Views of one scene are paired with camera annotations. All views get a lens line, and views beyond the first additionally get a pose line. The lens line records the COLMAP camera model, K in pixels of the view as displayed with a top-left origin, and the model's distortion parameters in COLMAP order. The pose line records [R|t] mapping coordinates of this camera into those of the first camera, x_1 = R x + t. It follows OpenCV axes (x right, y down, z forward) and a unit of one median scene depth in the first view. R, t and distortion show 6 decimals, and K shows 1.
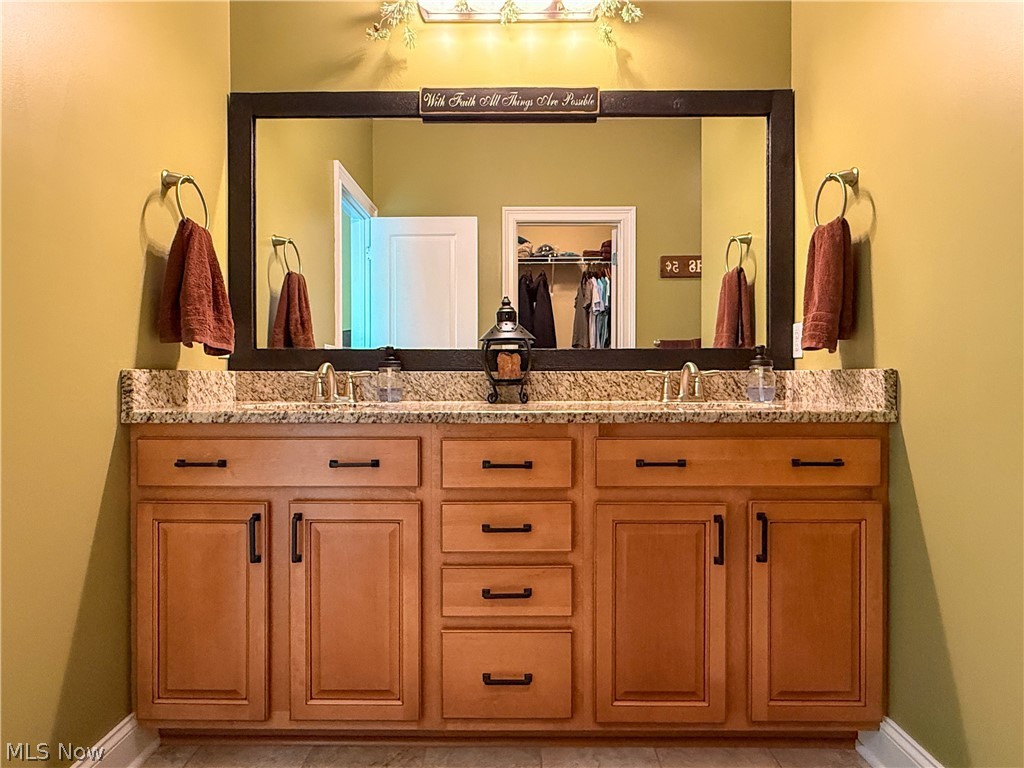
lens RADIAL K [[596.9, 0, 512.0], [0, 596.9, 384.0], [0, 0, 1]] dist [-0.000127, 0.000054]
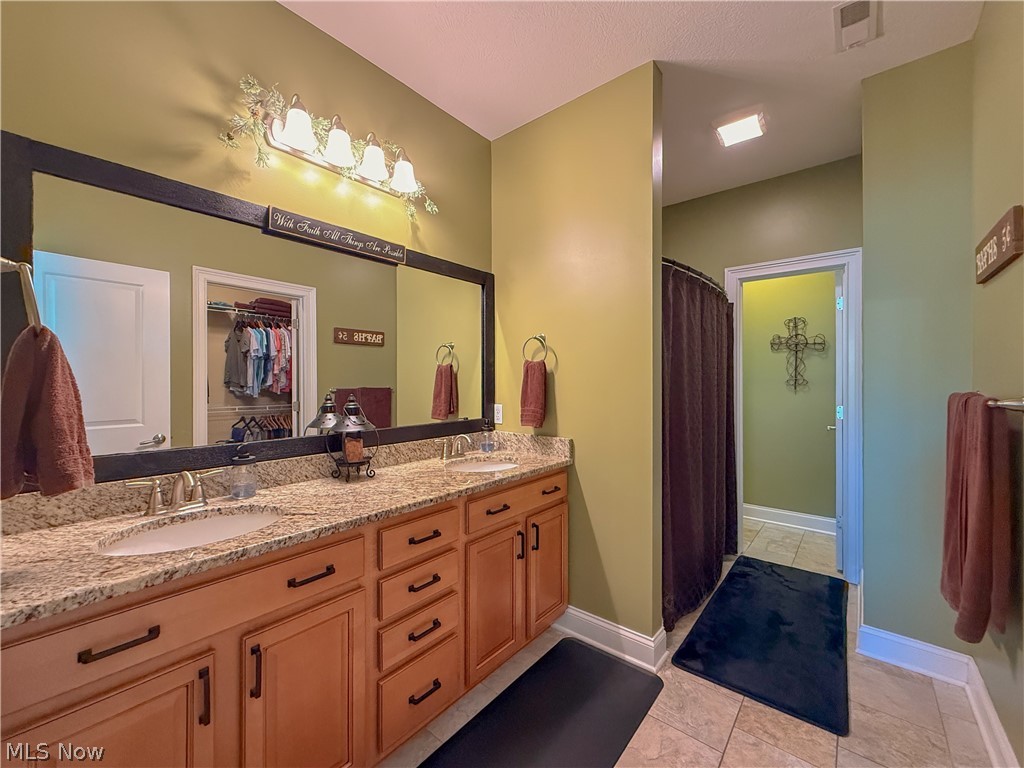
lens RADIAL K [[410.2, 0, 512.0], [0, 410.2, 384.0], [0, 0, 1]] dist [-0.000229, -0.000015]
pose [[0.641077, -0.001032, 0.767476, -0.449952], [0.007794, 0.999956, -0.005166, -0.157621], [-0.767437, 0.009293, 0.641057, 0.170496]]
